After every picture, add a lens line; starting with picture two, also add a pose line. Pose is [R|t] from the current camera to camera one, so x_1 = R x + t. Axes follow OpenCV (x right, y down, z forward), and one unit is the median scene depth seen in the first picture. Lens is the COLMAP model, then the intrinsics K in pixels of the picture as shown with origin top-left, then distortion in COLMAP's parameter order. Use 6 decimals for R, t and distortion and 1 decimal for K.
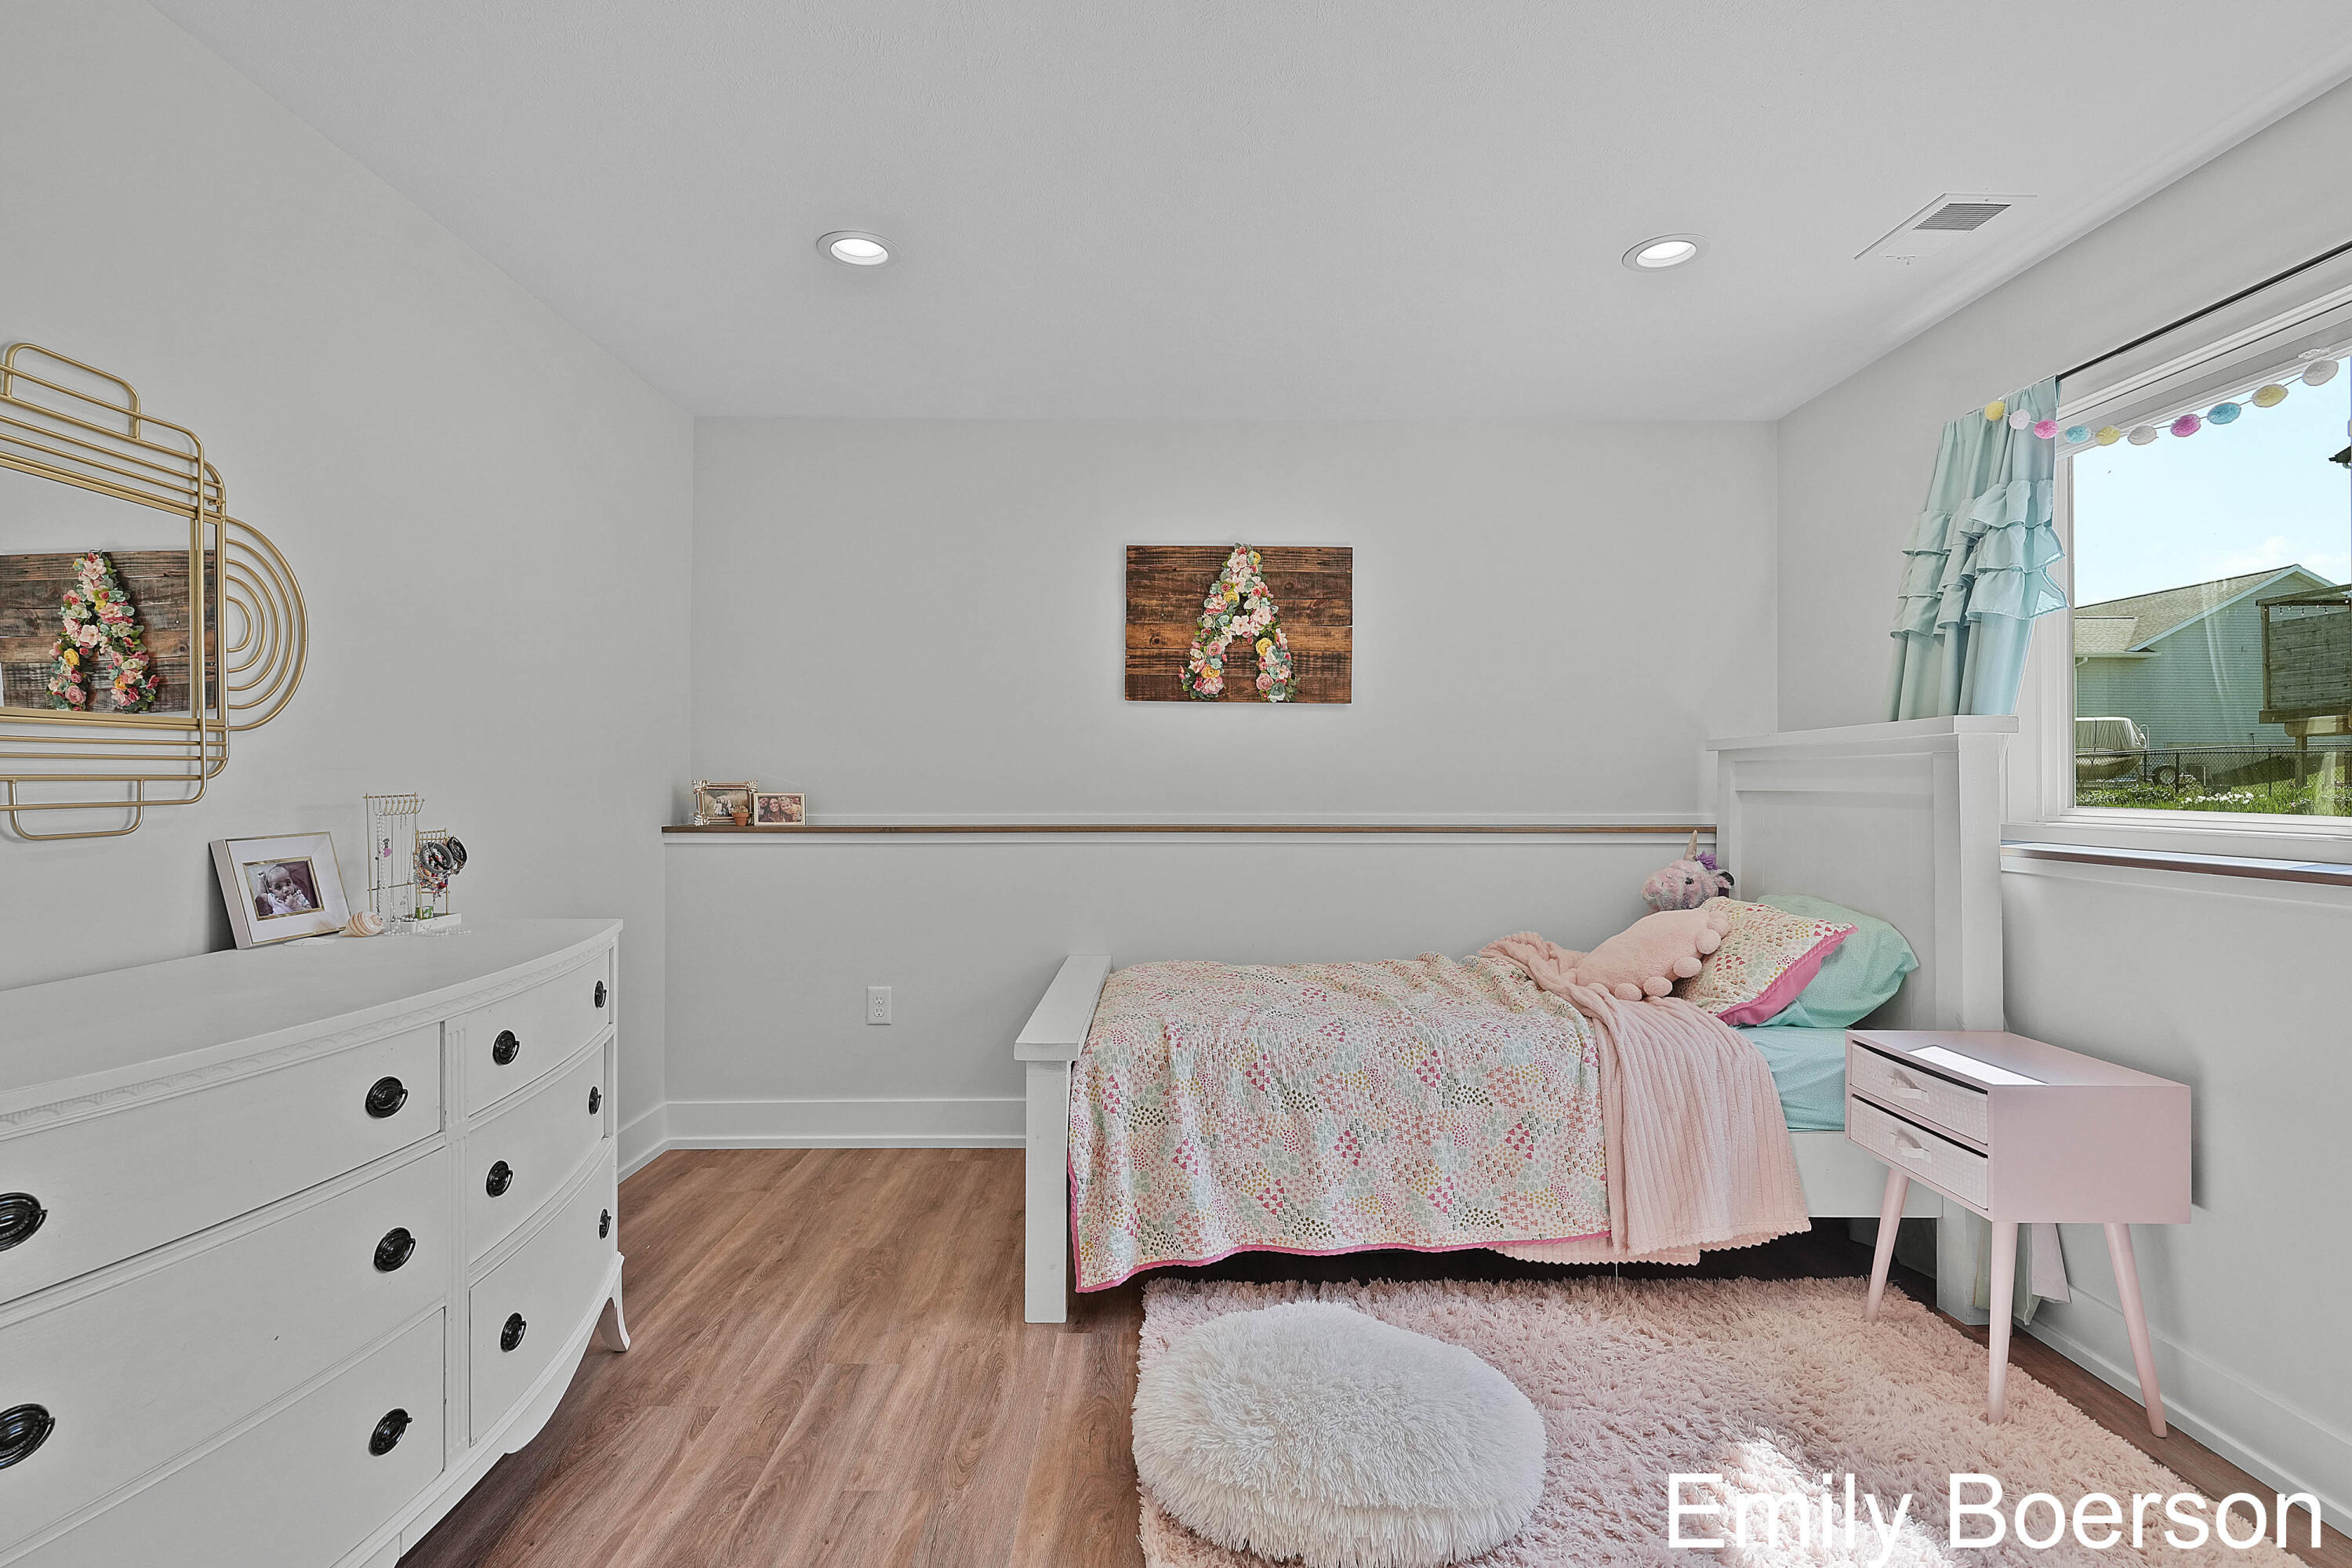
lens RADIAL K [[1119.5, 0, 1173.8], [0, 1119.5, 780.5], [0, 0, 1]] dist [0.003173, 0.000570]
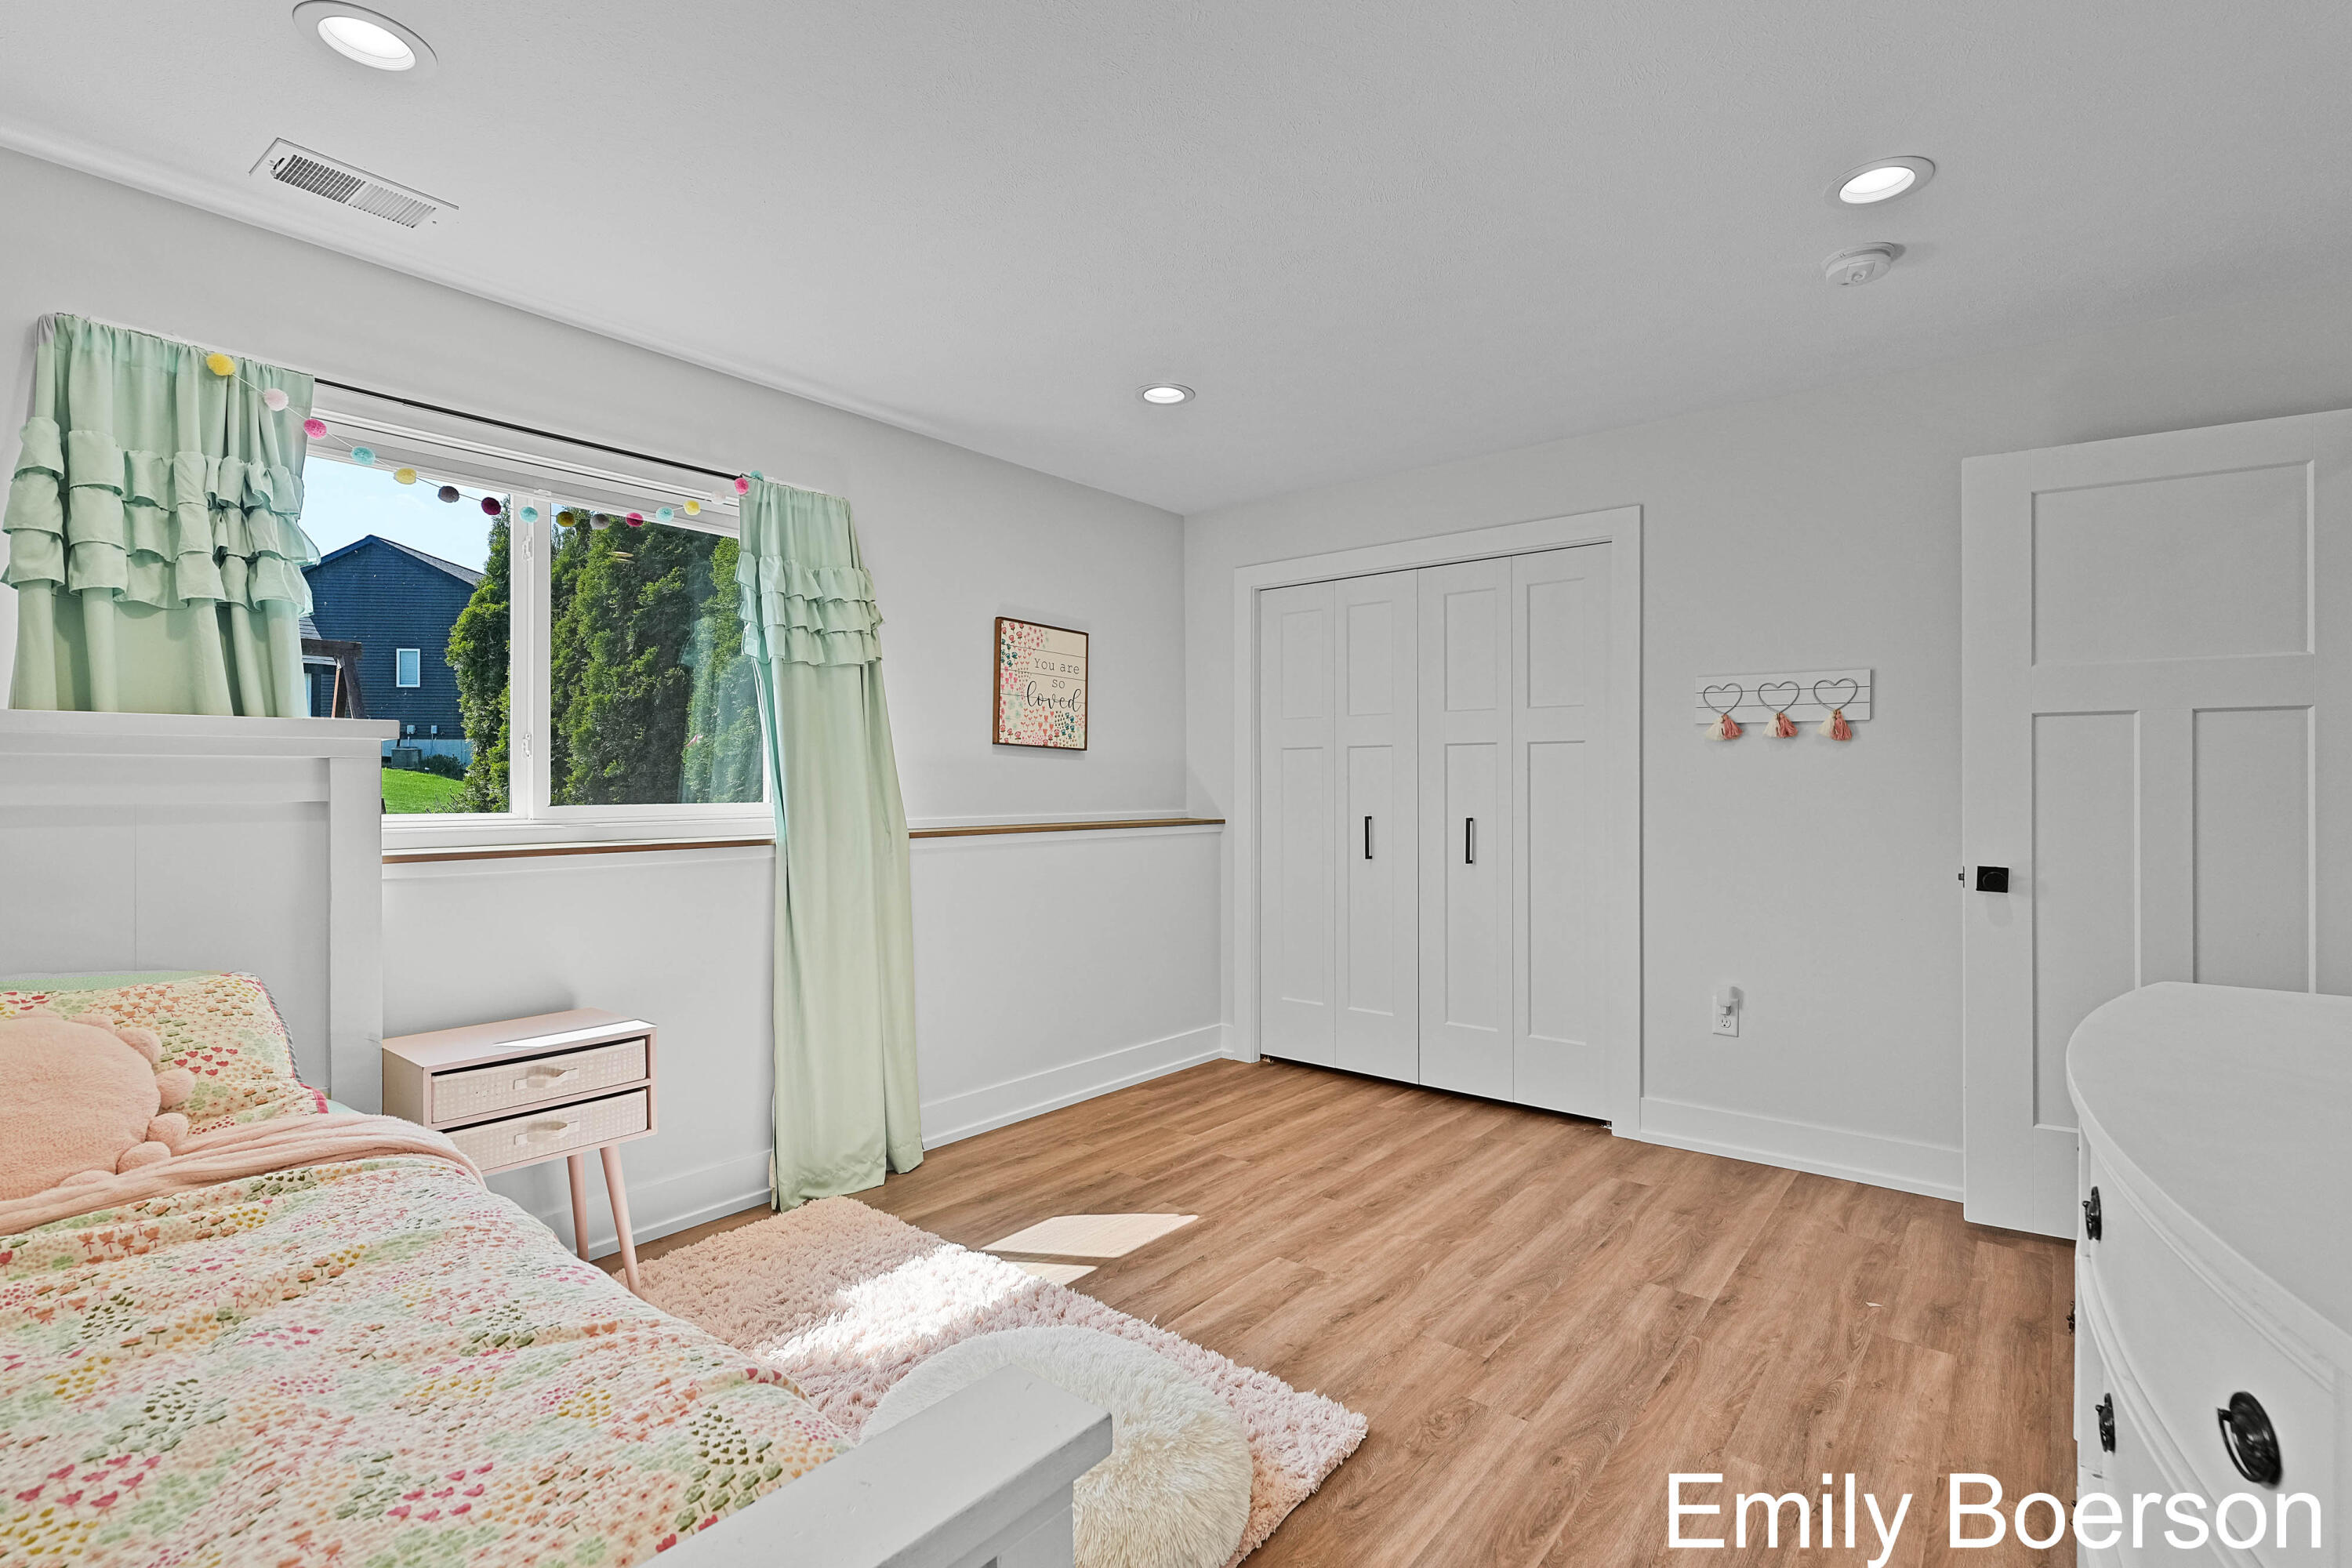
lens RADIAL K [[1119.5, 0, 1176.4], [0, 1119.5, 784.2], [0, 0, 1]] dist [0.003173, 0.000570]
pose [[-0.791310, 0.011596, 0.611305, -0.400381], [0.012343, 0.999919, -0.002990, 0.006949], [-0.611290, 0.005179, -0.791389, 1.281958]]
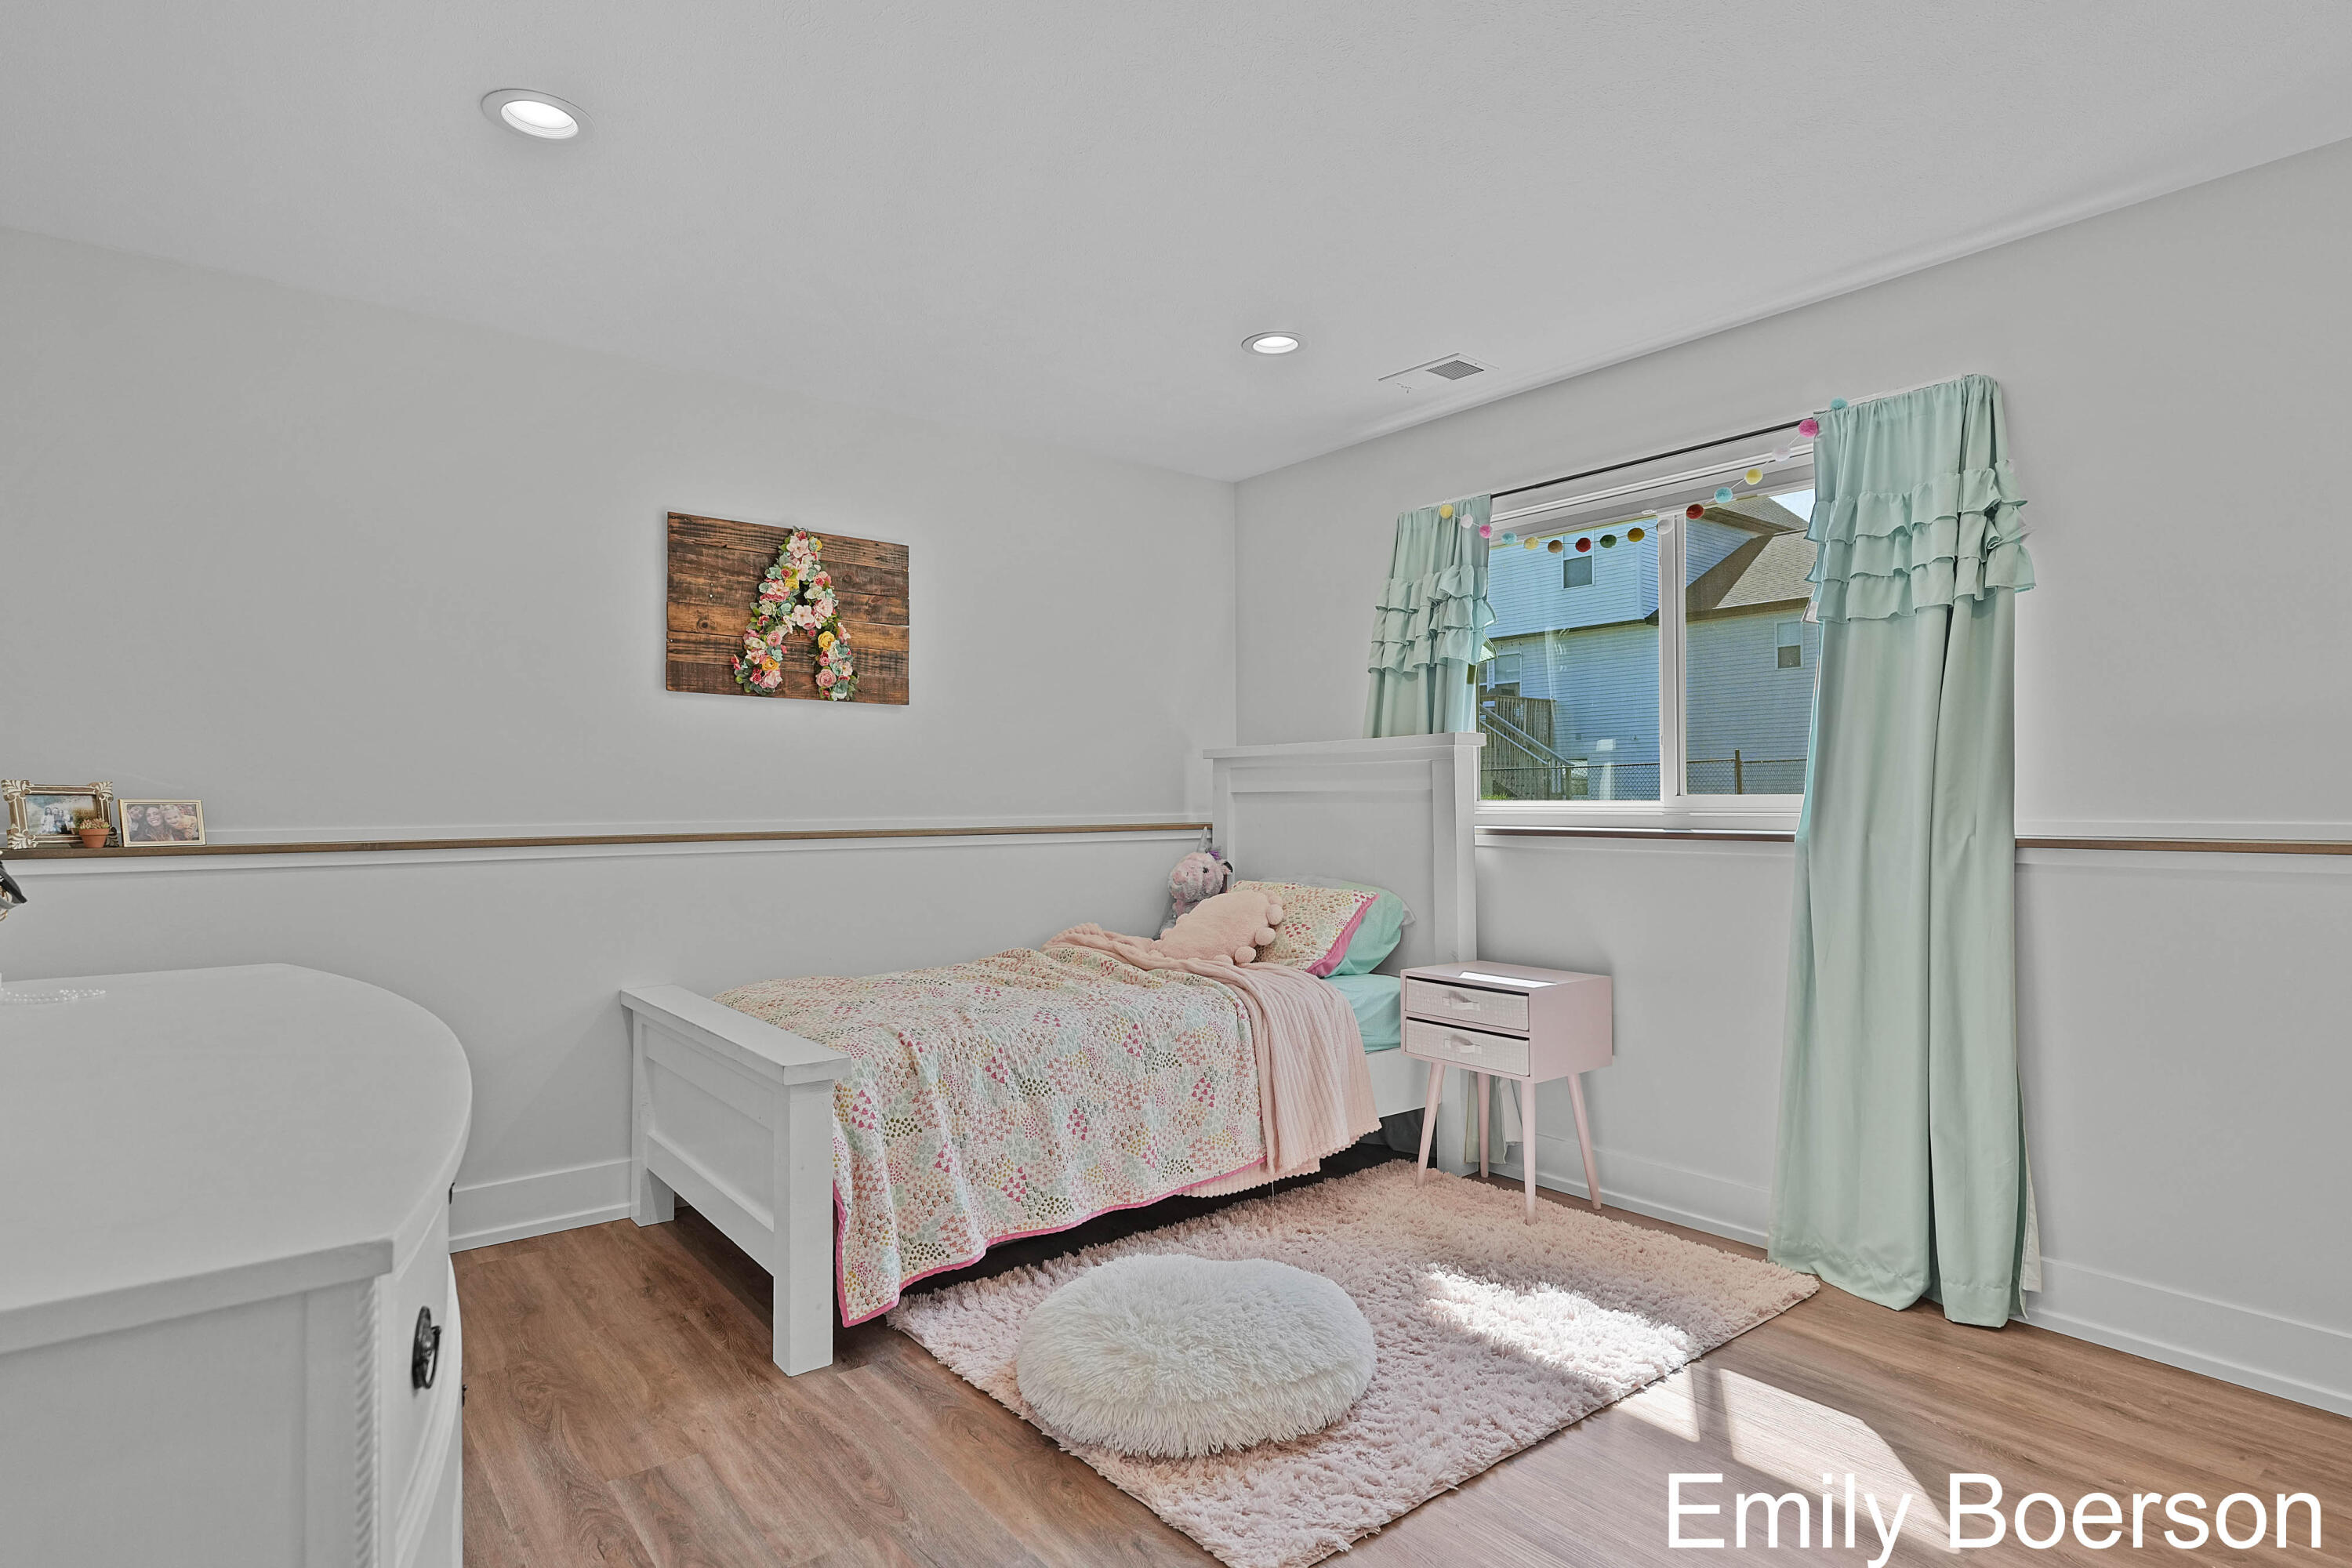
lens RADIAL K [[1228.7, 0, 1131.4], [0, 1228.7, 788.3], [0, 0, 1]] dist [0.002990, -0.000463]
pose [[0.795679, 0.001258, 0.605718, -0.498877], [0.004418, 0.999959, -0.007880, 0.019521], [-0.605703, 0.008946, 0.795641, 0.042544]]
